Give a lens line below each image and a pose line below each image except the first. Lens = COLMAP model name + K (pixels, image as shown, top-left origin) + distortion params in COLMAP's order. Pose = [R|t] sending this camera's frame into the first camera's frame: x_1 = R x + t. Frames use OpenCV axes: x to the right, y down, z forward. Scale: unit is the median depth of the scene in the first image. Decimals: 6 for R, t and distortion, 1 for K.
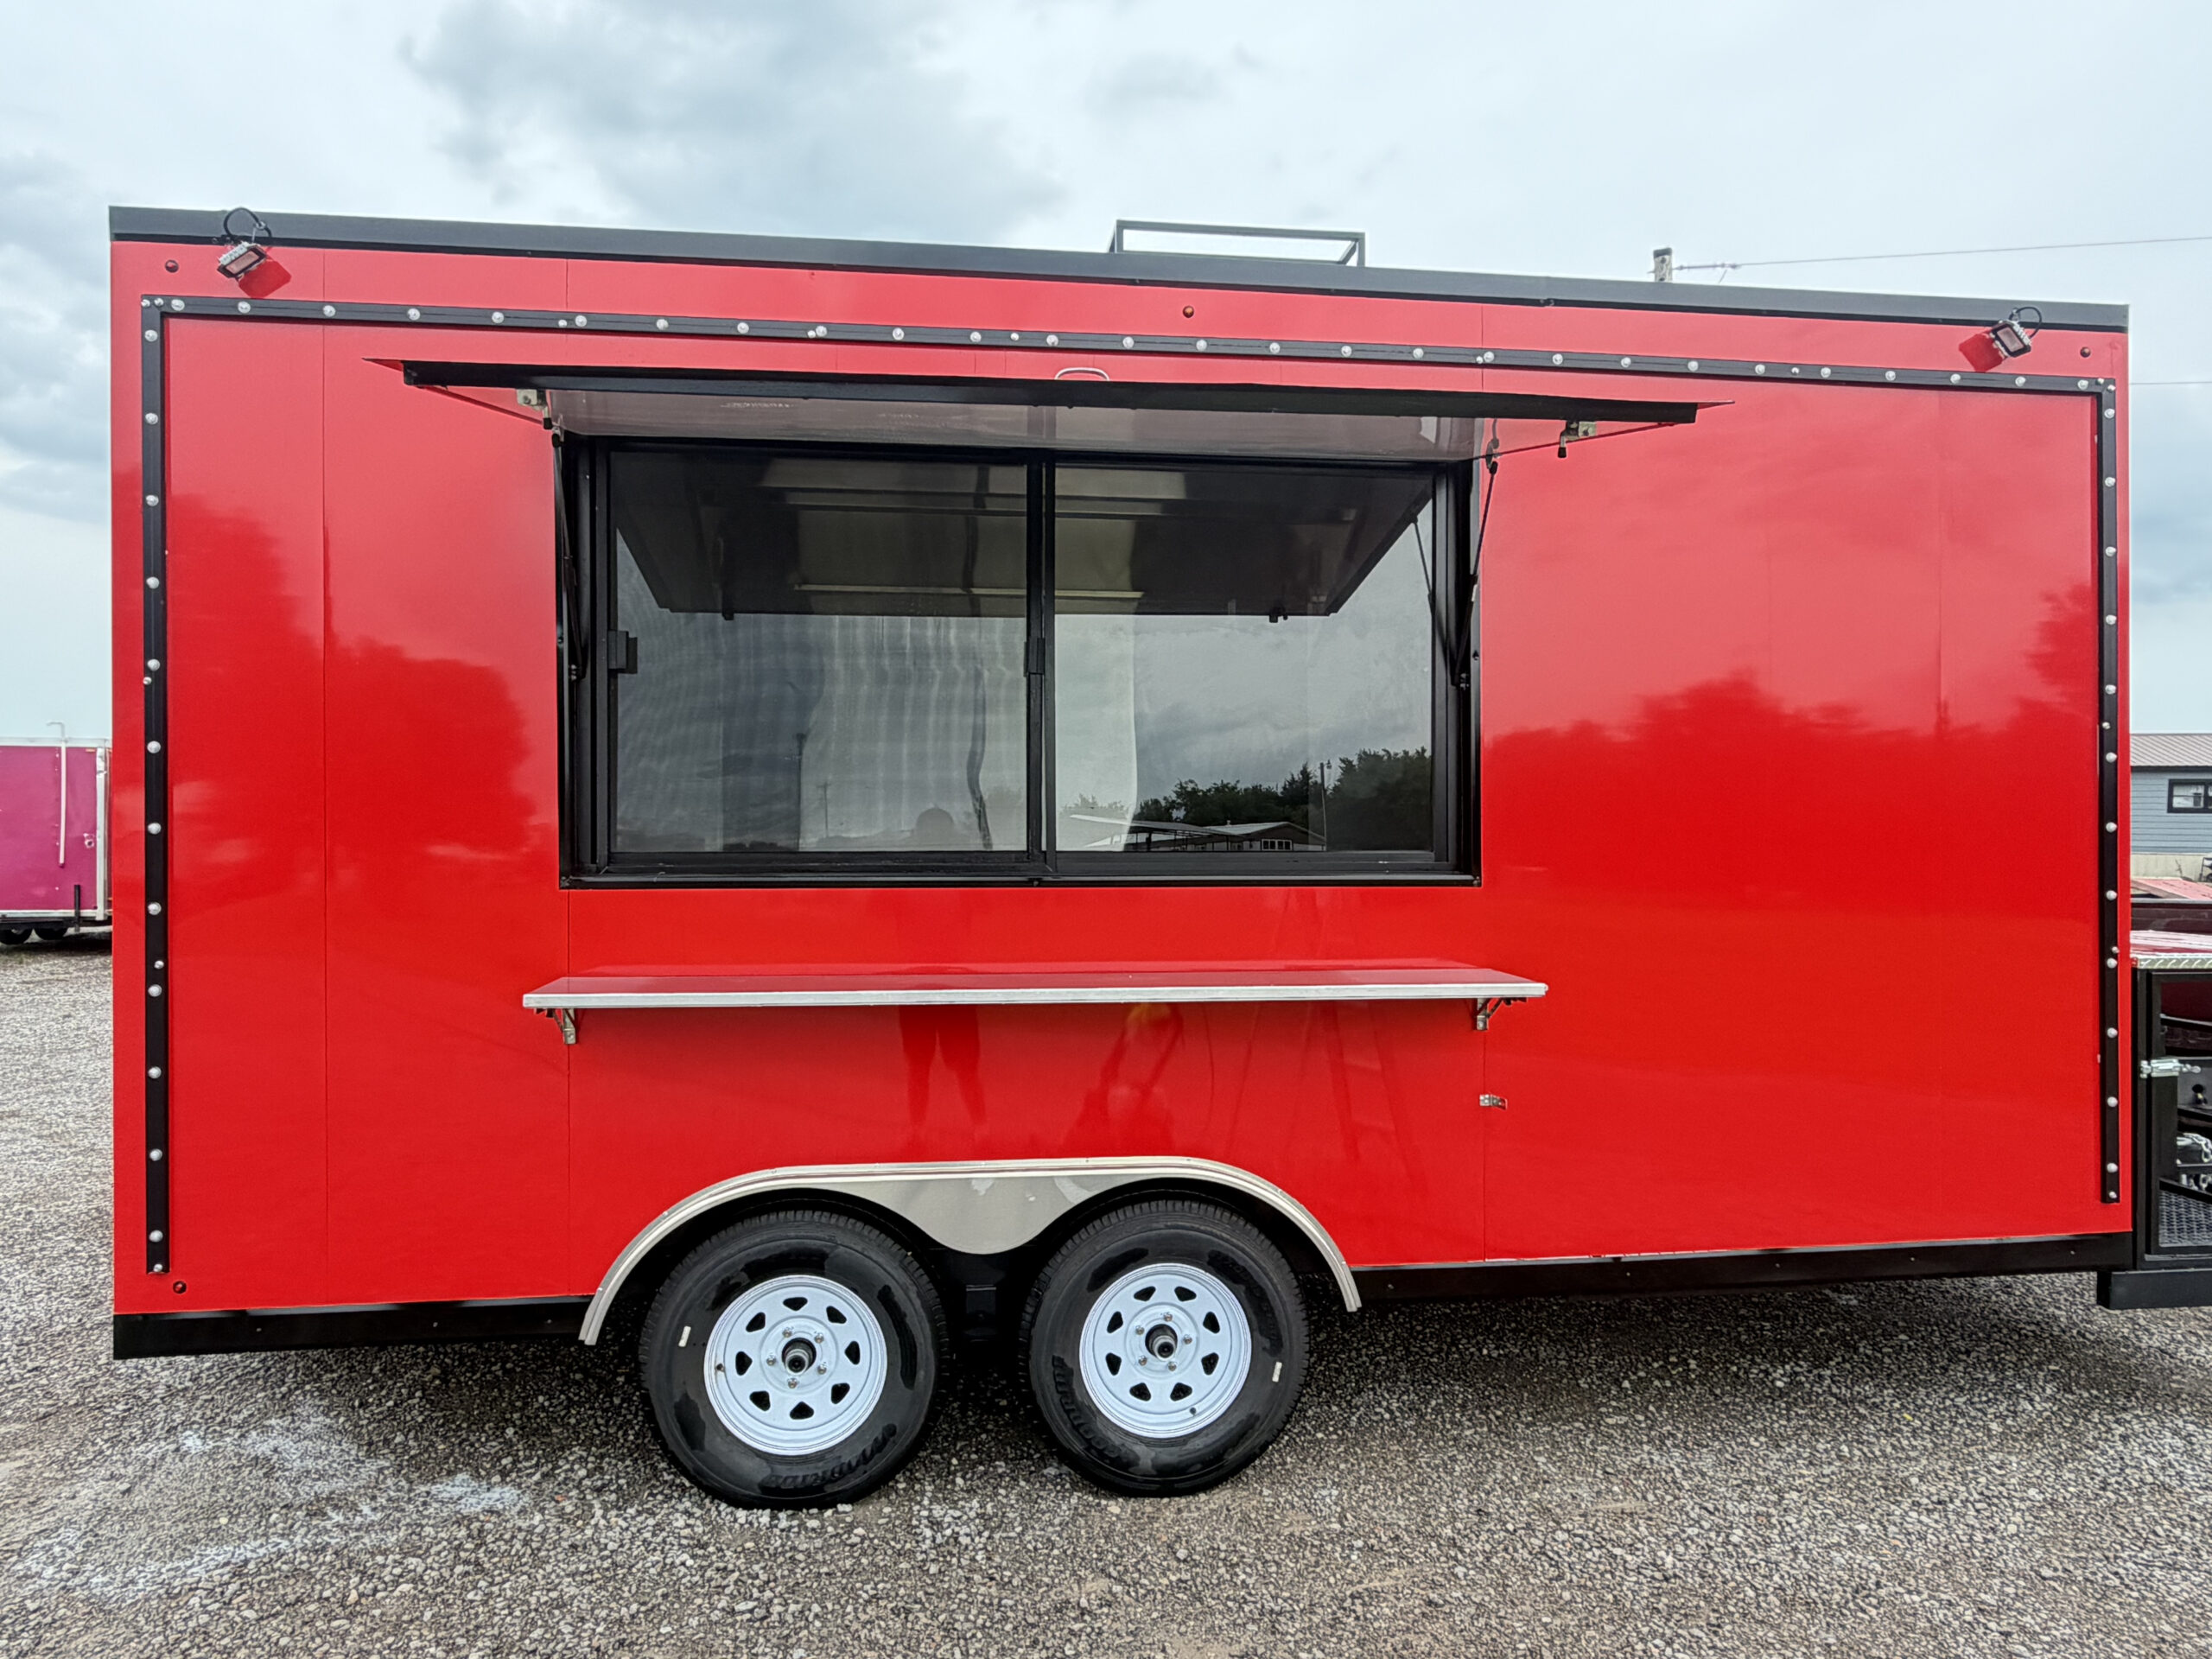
lens RADIAL K [[1409.8, 0, 1094.5], [0, 1409.8, 832.1], [0, 0, 1]] dist [-0.001415, 0.001360]
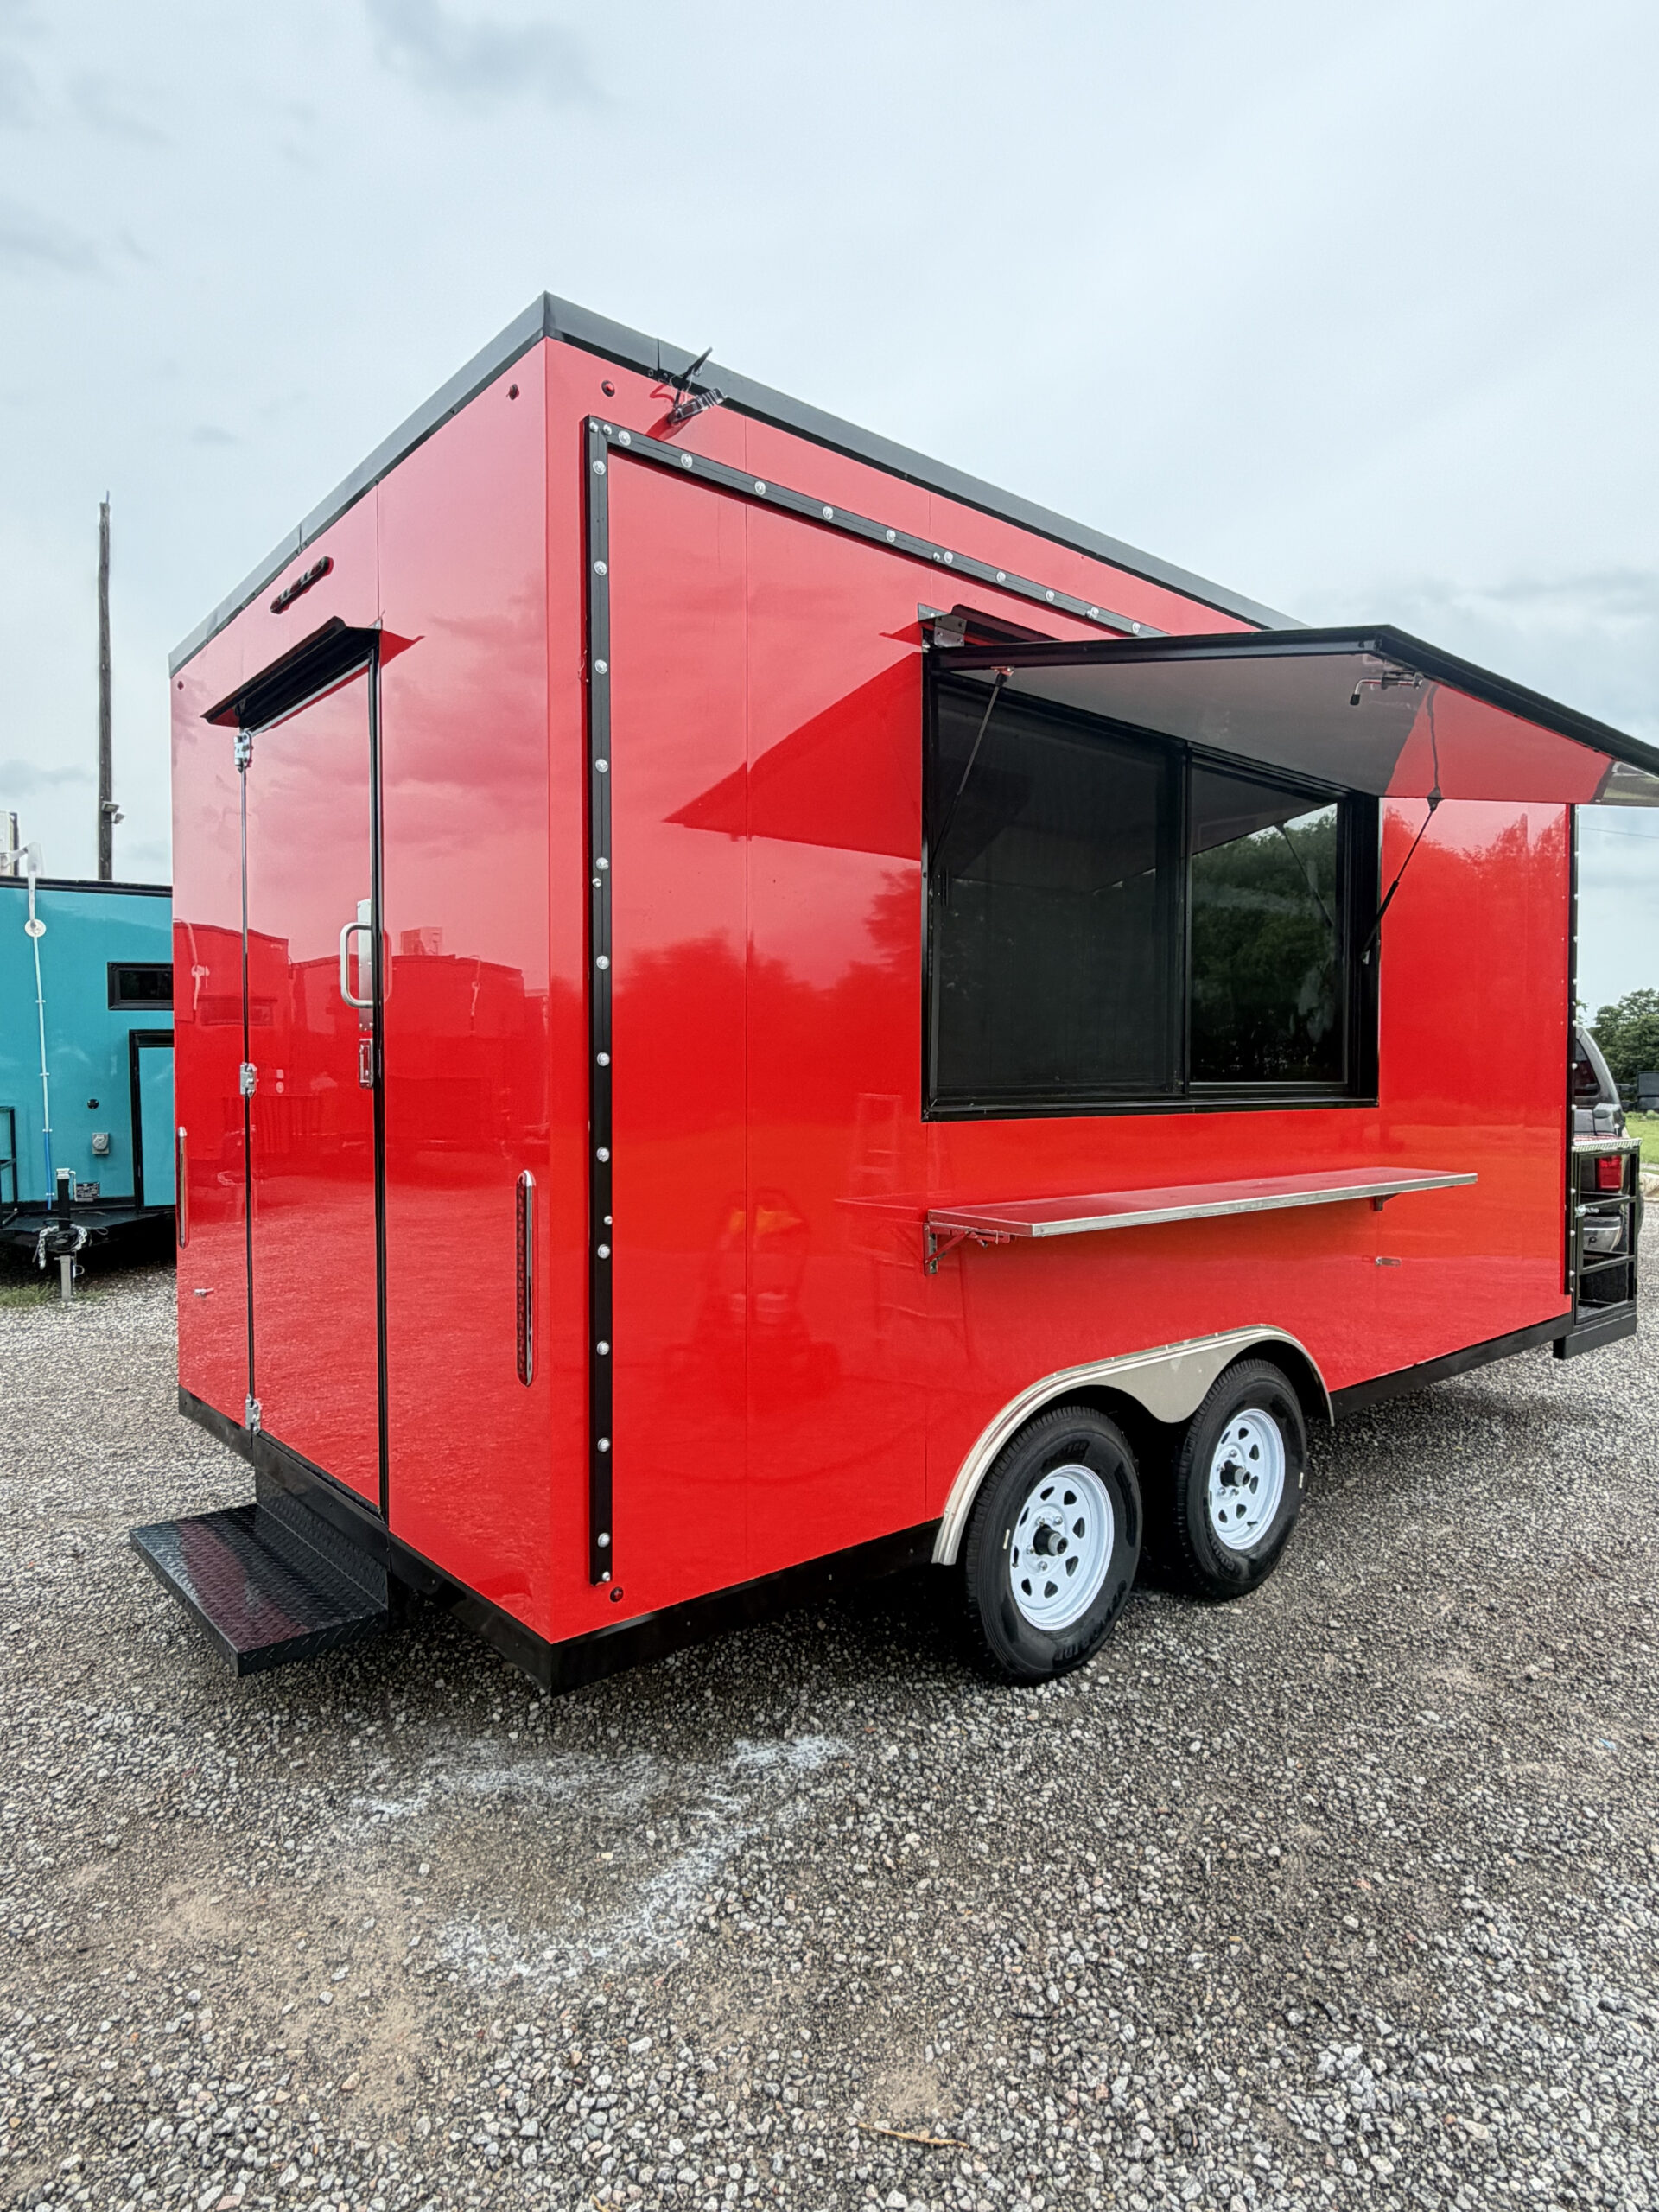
lens RADIAL K [[1291.6, 0, 797.5], [0, 1291.6, 1096.5], [0, 0, 1]] dist [0.005285, -0.001513]
pose [[0.834960, -0.011740, 0.550185, -0.925212], [-0.002010, 0.999701, 0.024382, -0.000121], [-0.550307, -0.021464, 0.834687, 0.269540]]
